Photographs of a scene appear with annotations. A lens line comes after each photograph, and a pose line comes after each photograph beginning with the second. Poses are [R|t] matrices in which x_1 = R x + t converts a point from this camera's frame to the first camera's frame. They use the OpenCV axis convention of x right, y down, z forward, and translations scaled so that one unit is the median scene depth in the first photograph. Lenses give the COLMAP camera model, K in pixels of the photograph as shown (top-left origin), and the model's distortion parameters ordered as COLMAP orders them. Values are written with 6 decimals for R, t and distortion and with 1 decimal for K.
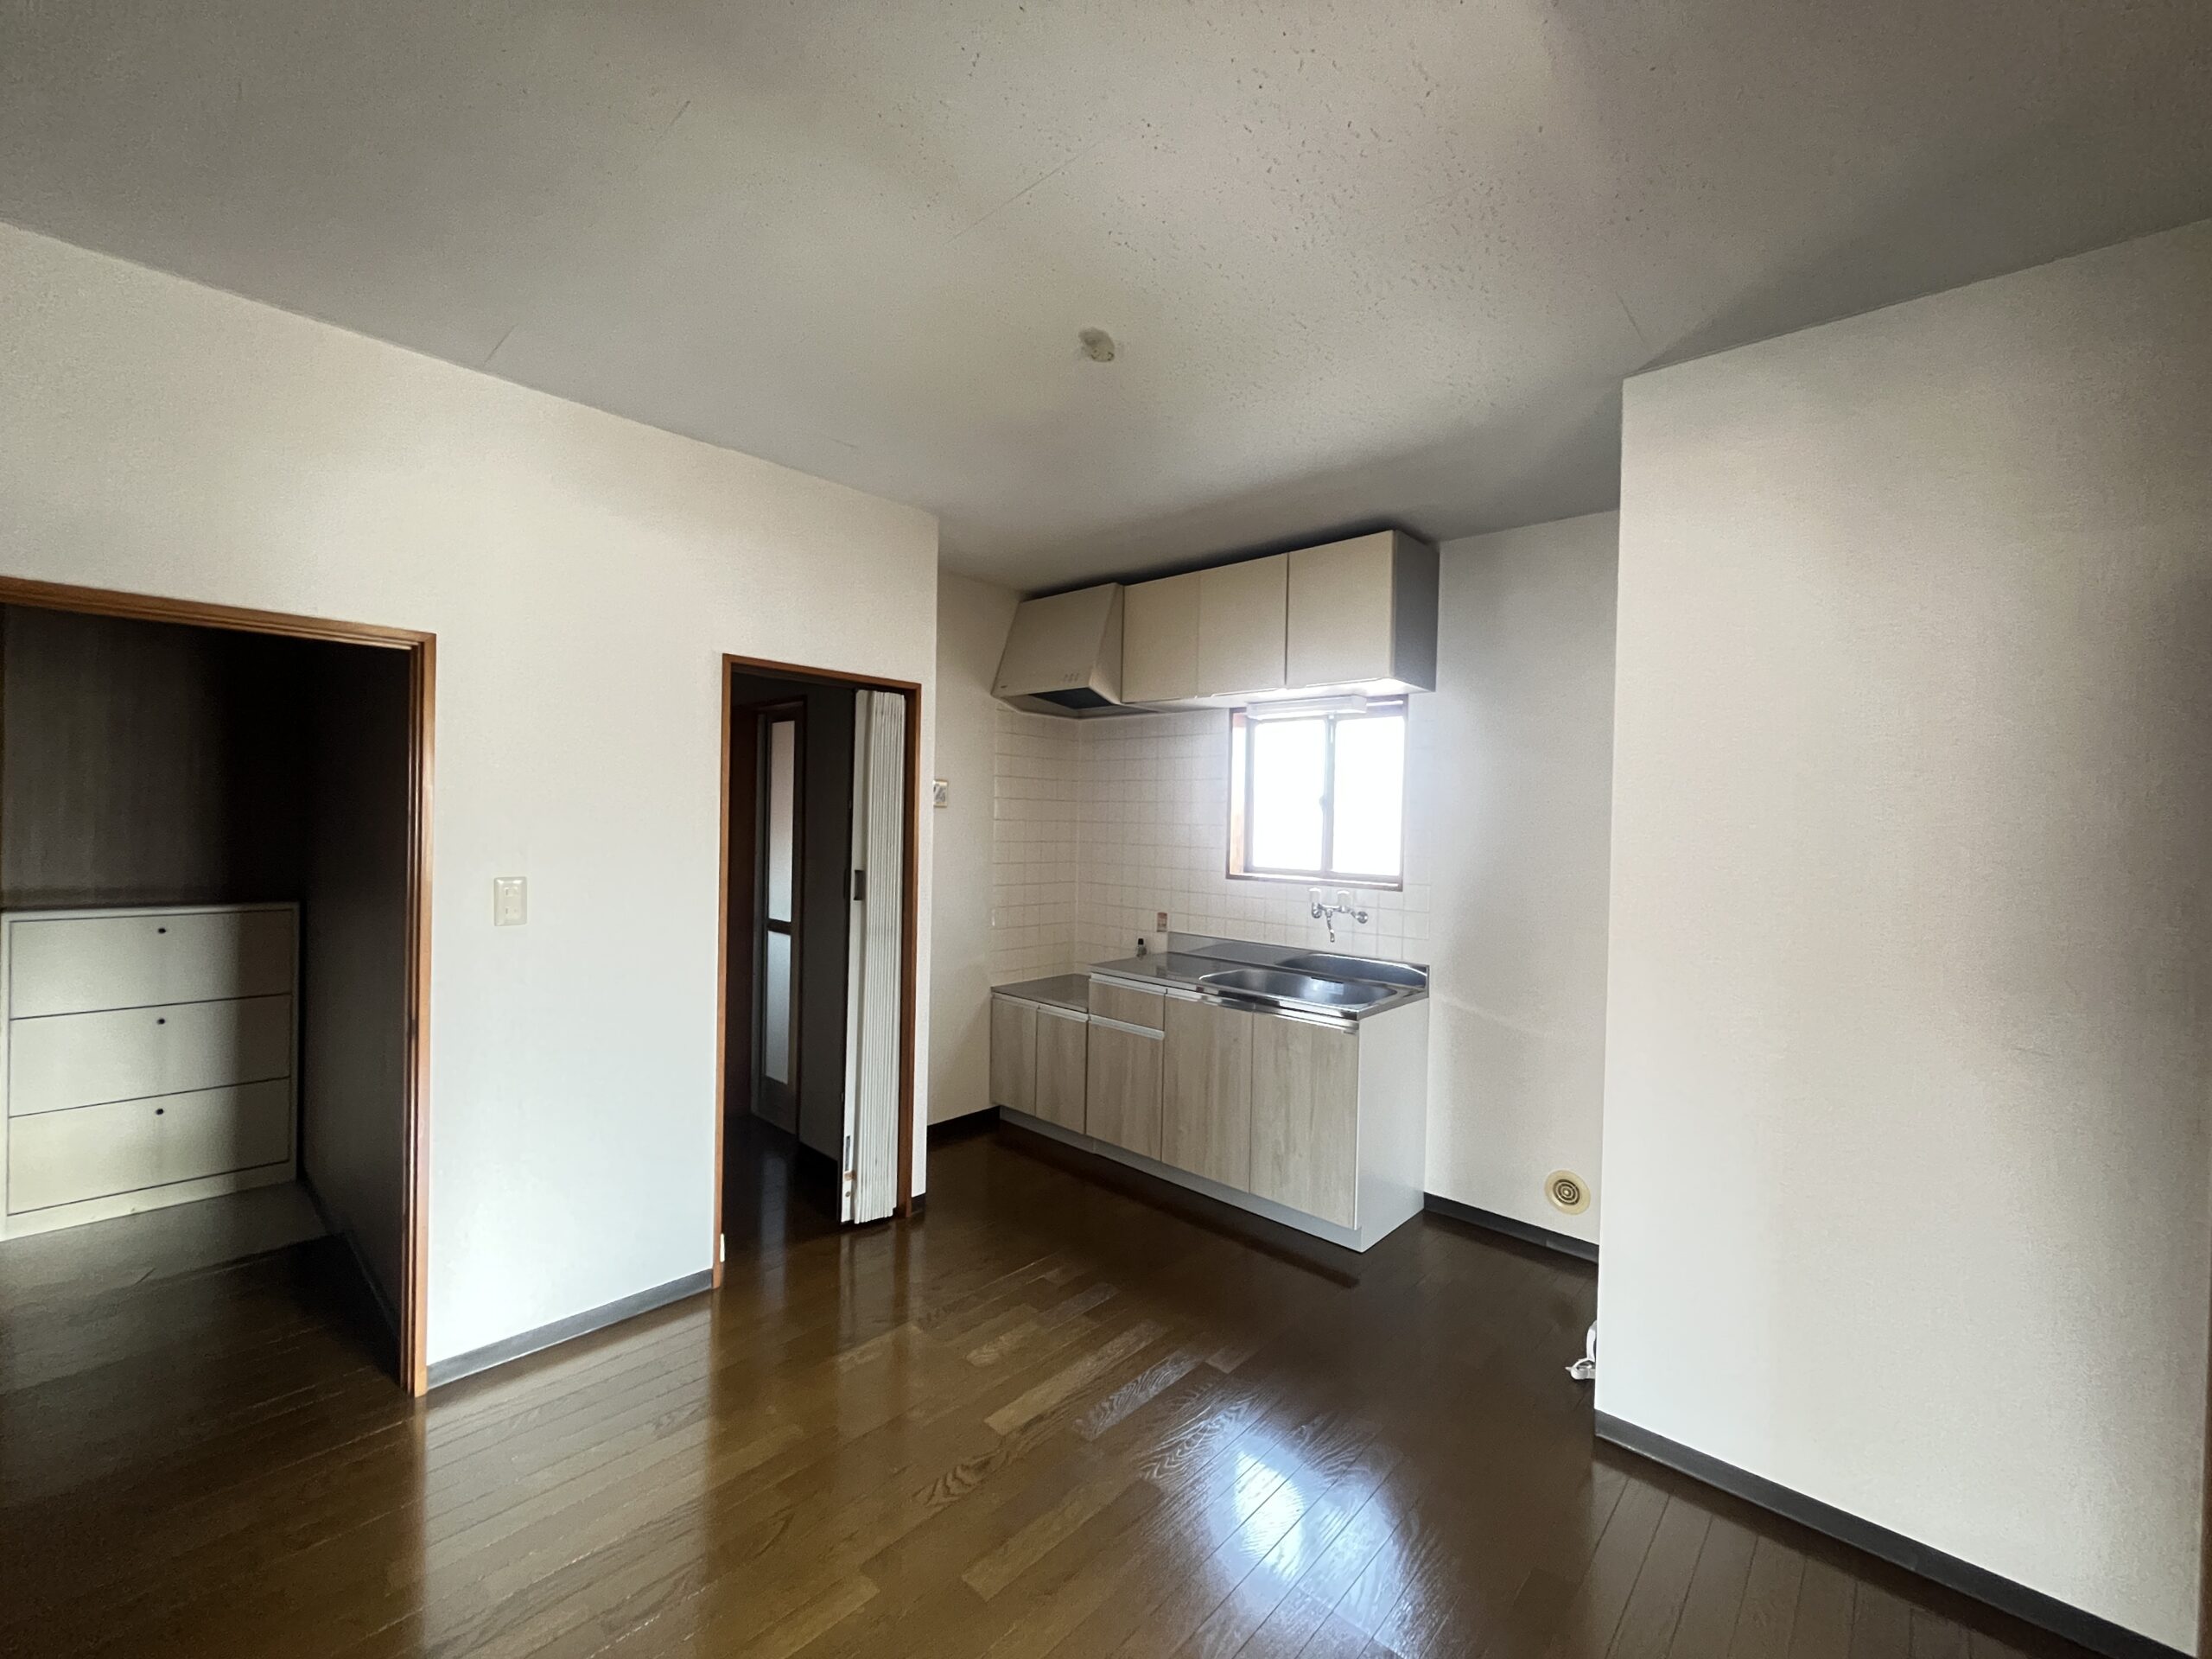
lens RADIAL K [[899.7, 0, 1106.5], [0, 899.7, 830.4], [0, 0, 1]] dist [-0.001992, 0.000304]
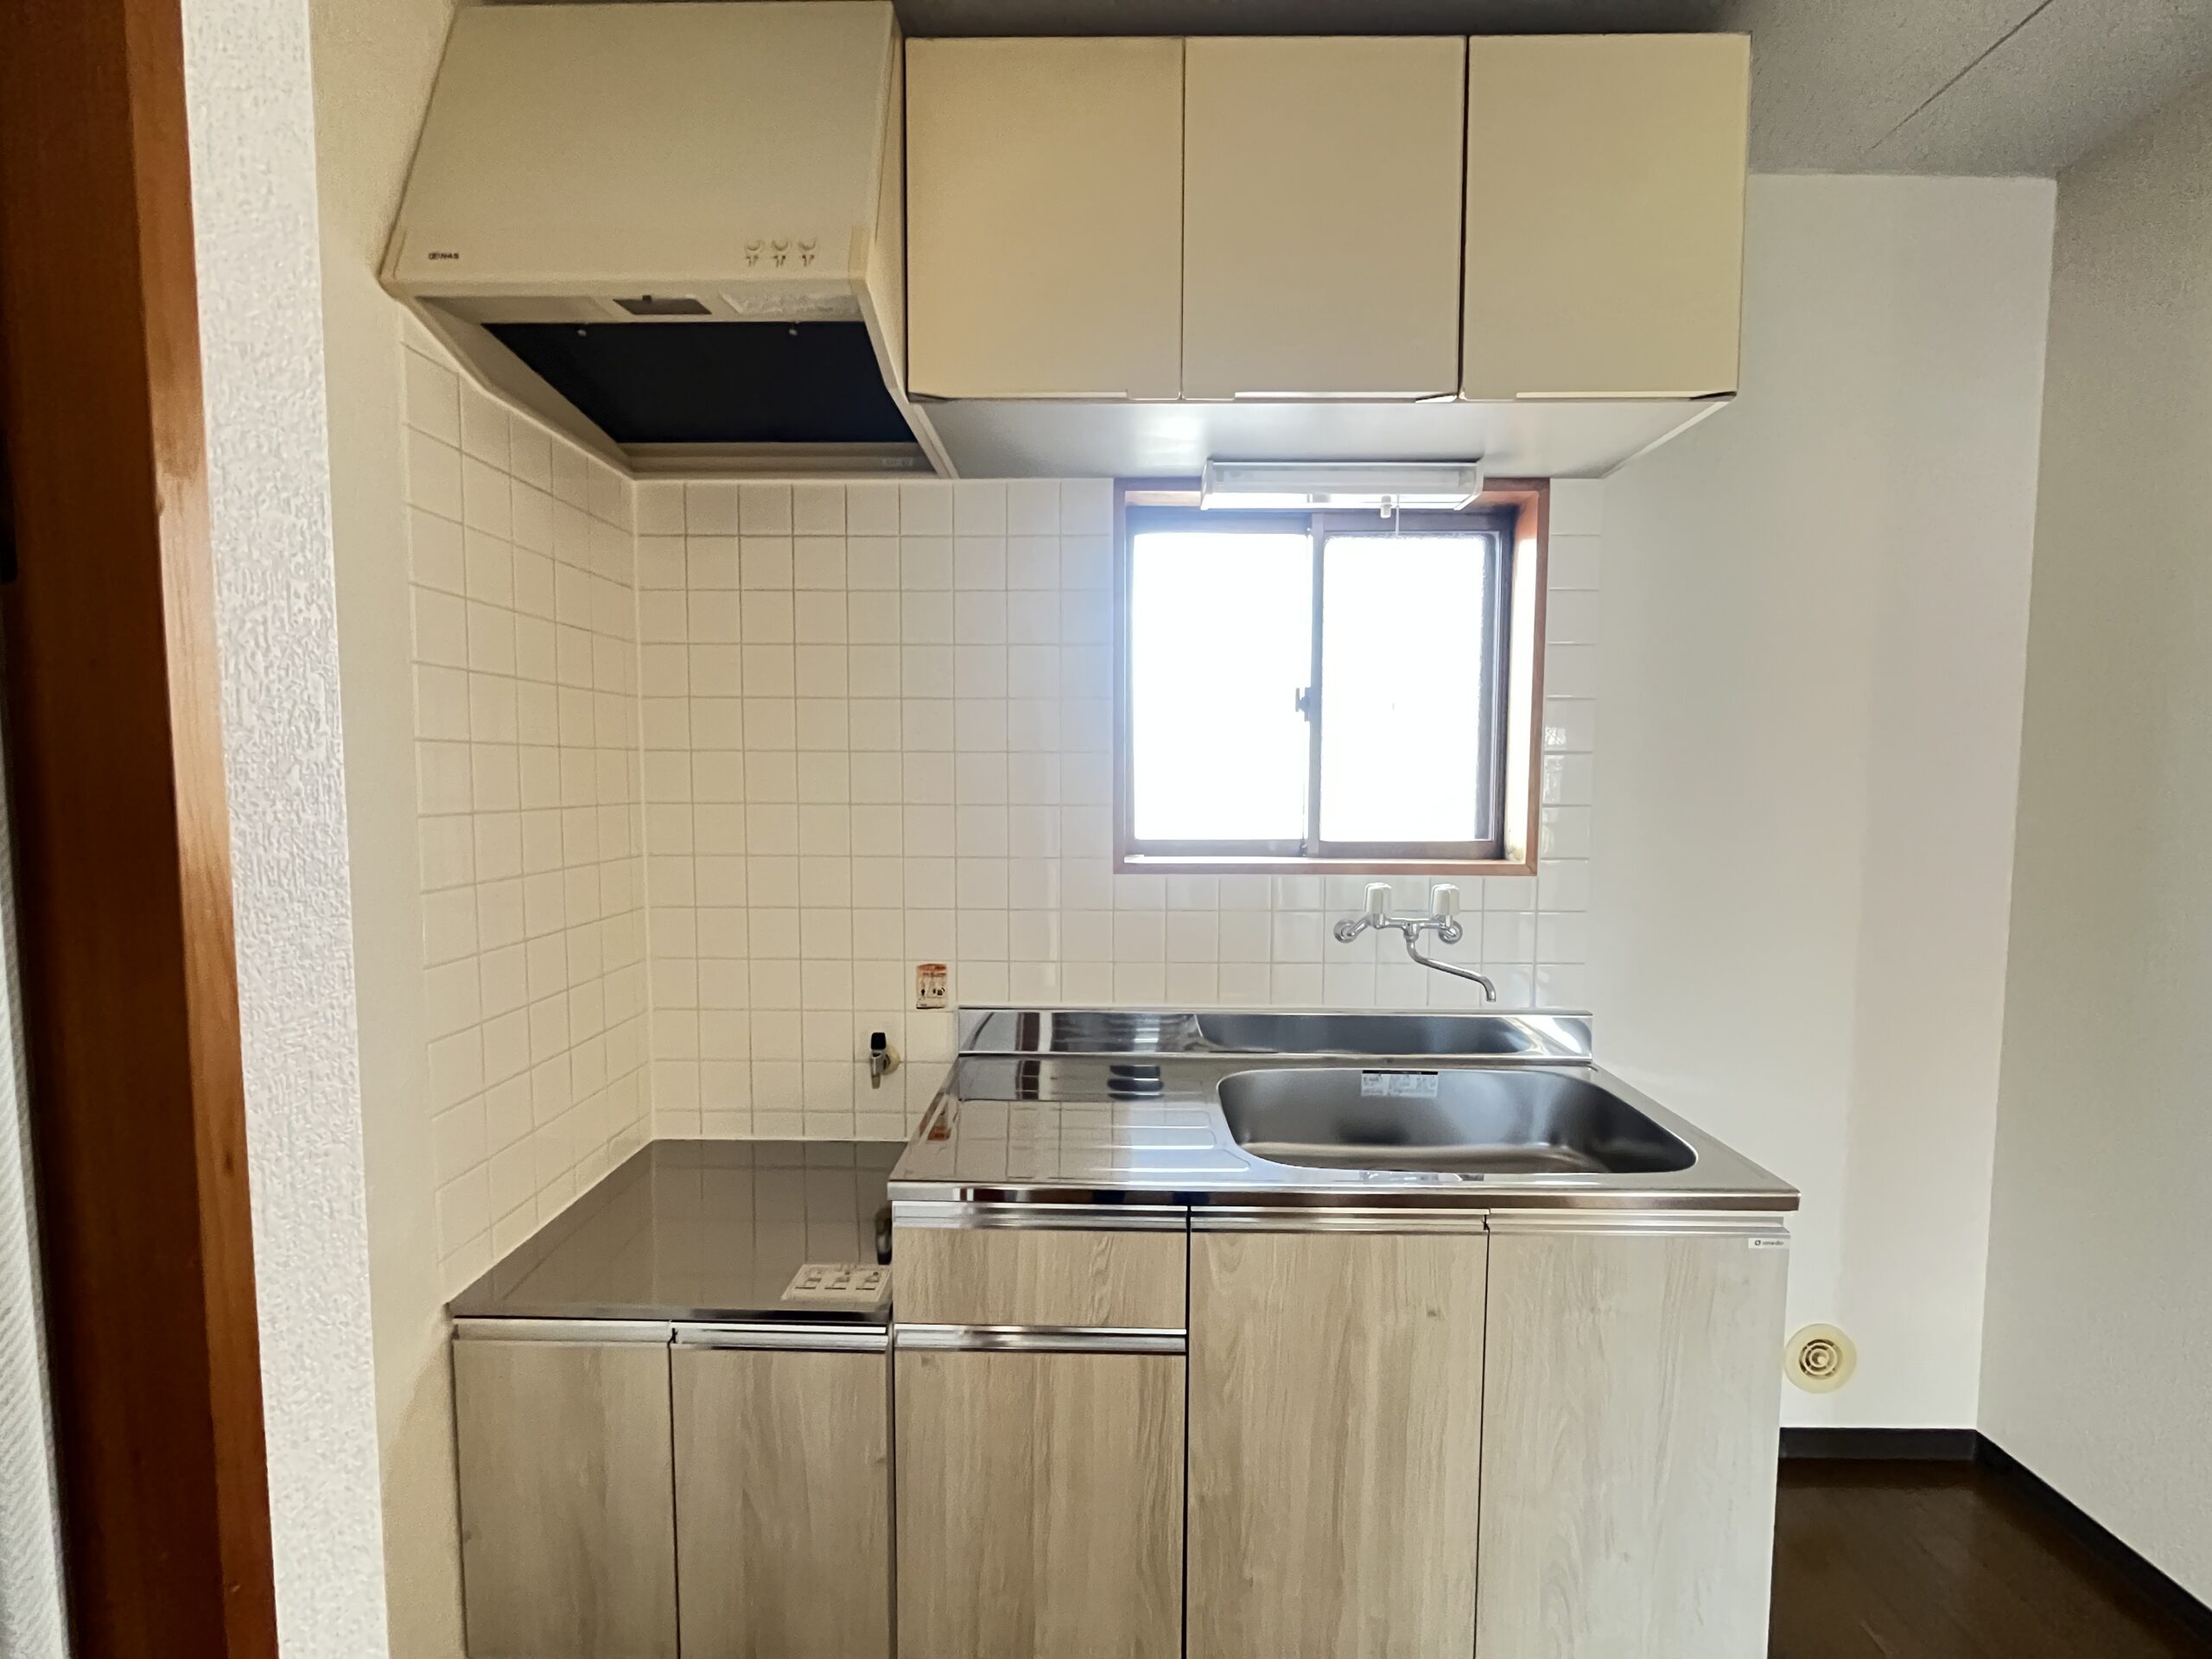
lens RADIAL K [[899.7, 0, 1106.5], [0, 899.7, 830.4], [0, 0, 1]] dist [-0.001992, 0.000304]
pose [[0.748120, -0.065761, 0.660296, -0.168548], [0.021799, 0.996976, 0.074594, -0.000324], [-0.663205, -0.041412, 0.747291, 0.708188]]
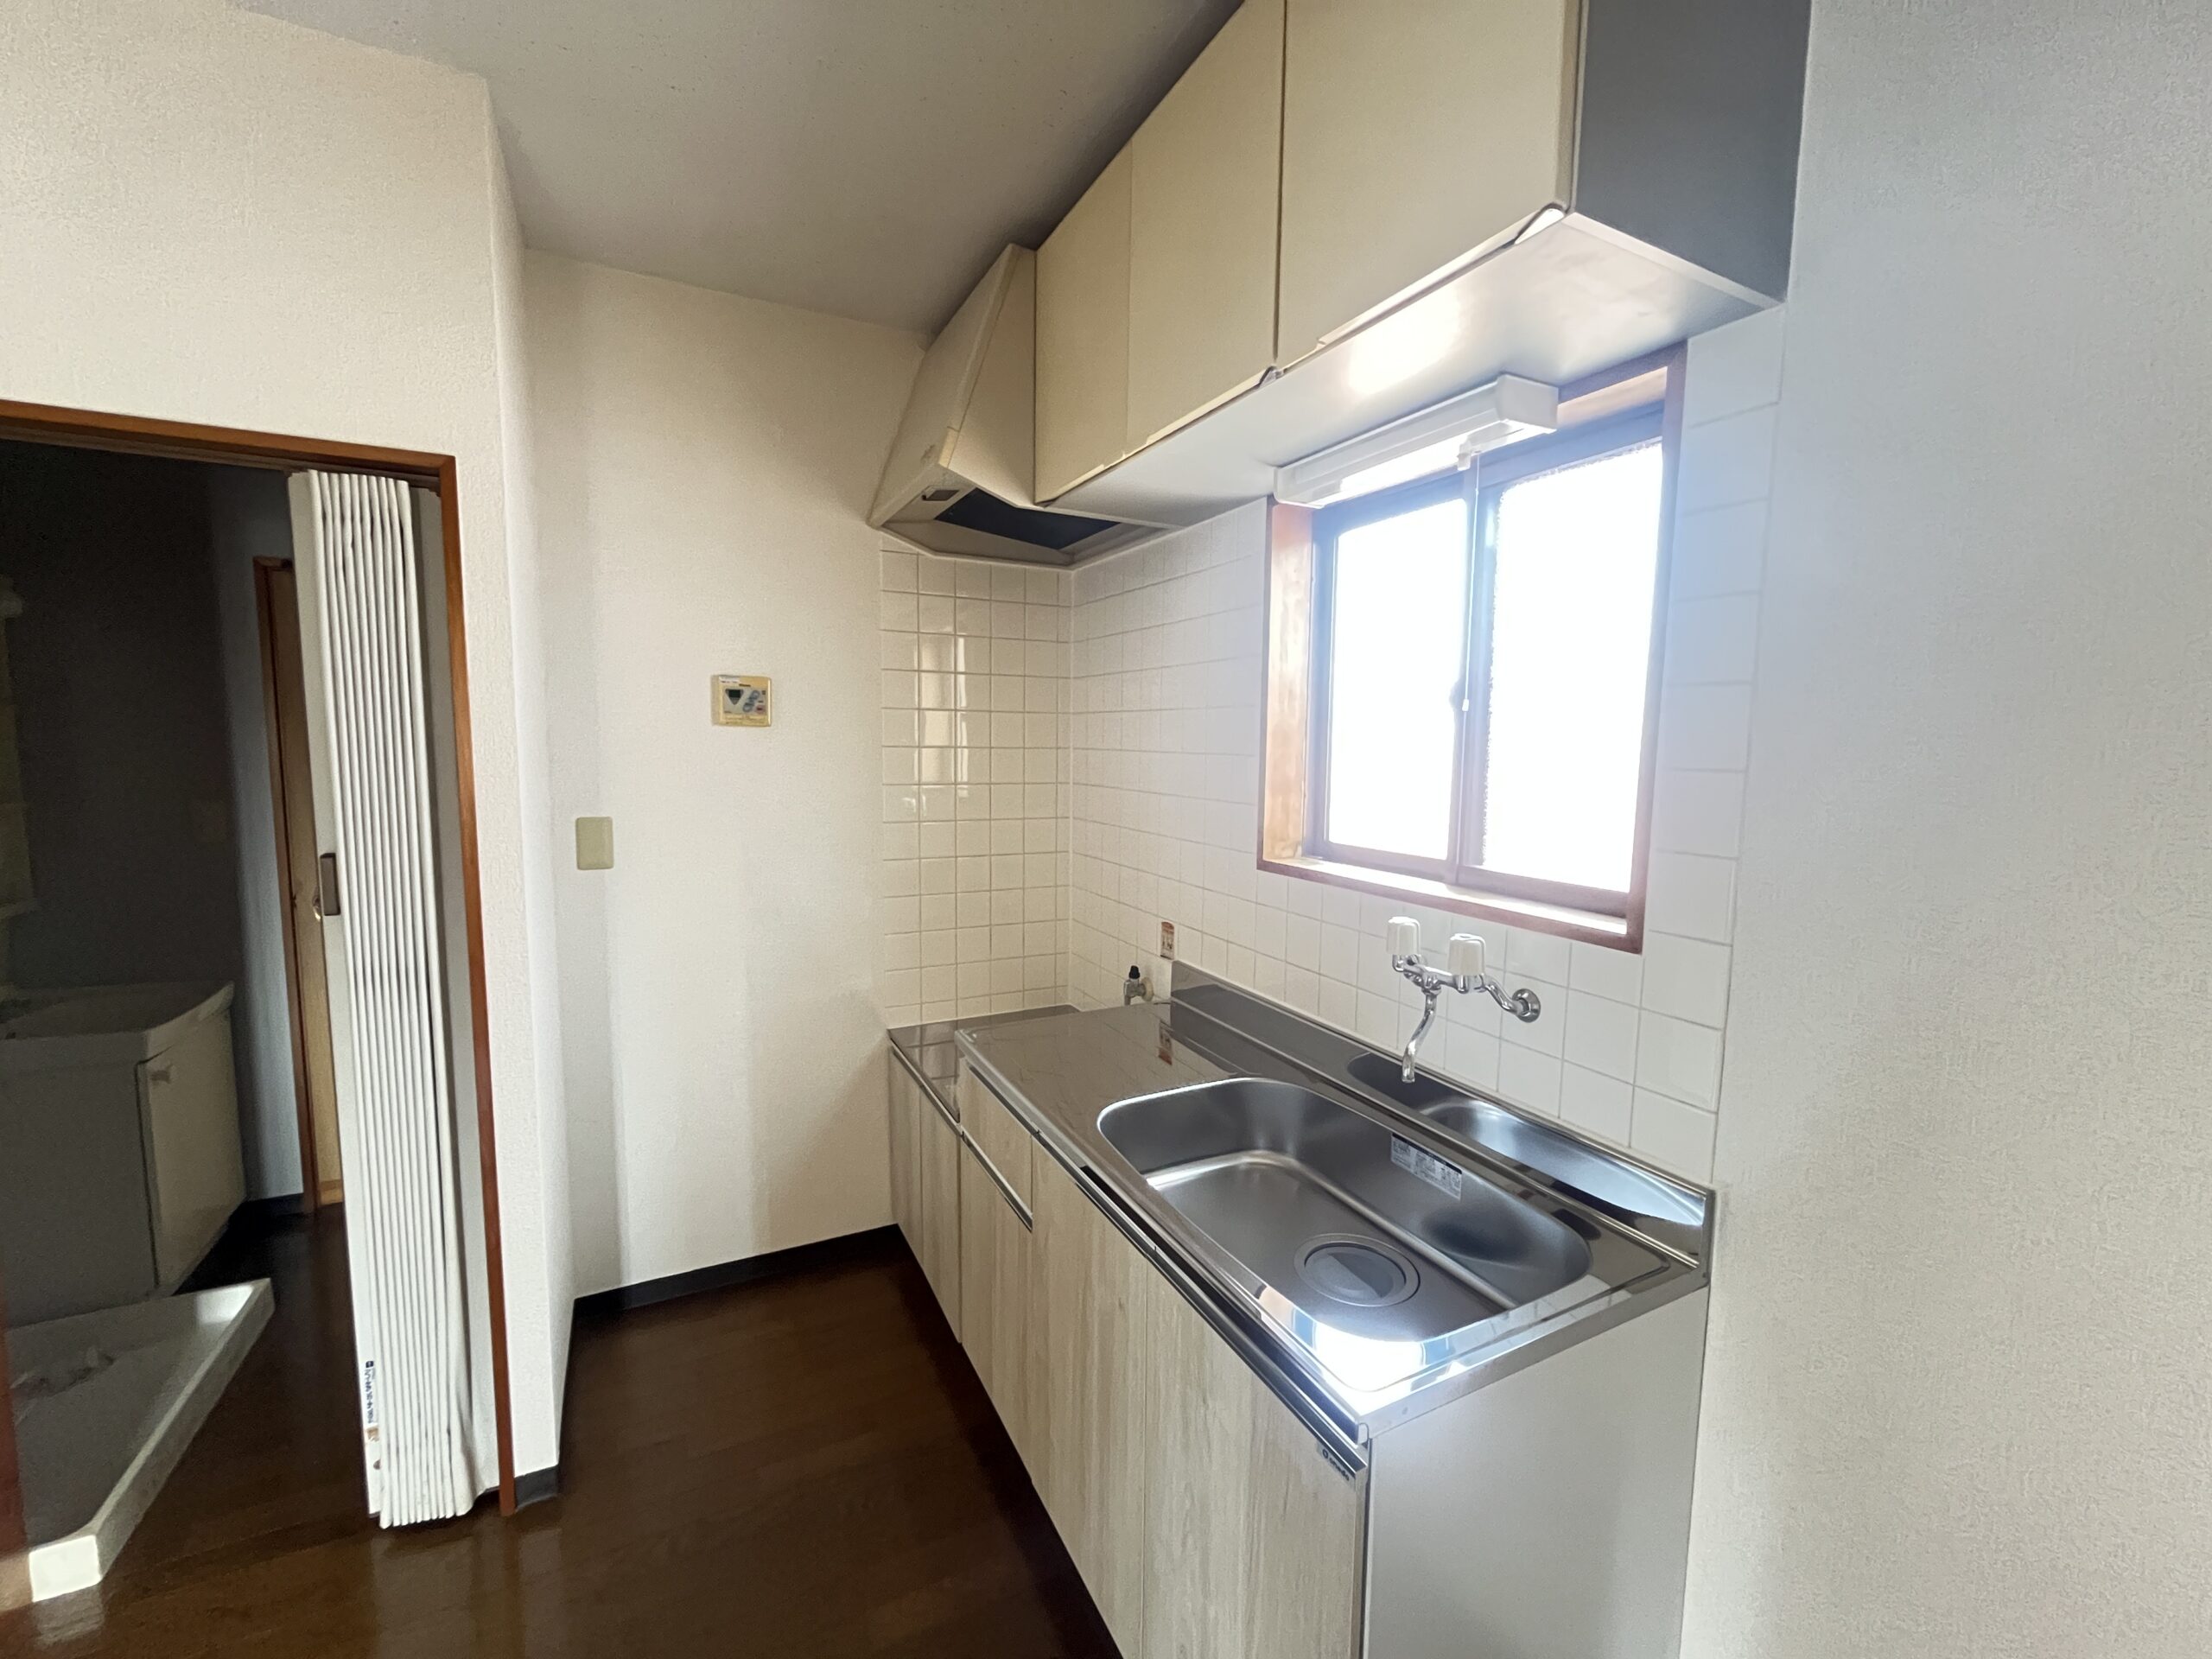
lens RADIAL K [[899.7, 0, 1106.5], [0, 899.7, 830.4], [0, 0, 1]] dist [-0.001992, 0.000304]
pose [[0.939449, 0.025755, -0.341721, 0.230686], [0.002641, 0.996598, 0.082370, -0.005883], [0.342680, -0.078285, 0.936185, 0.559796]]
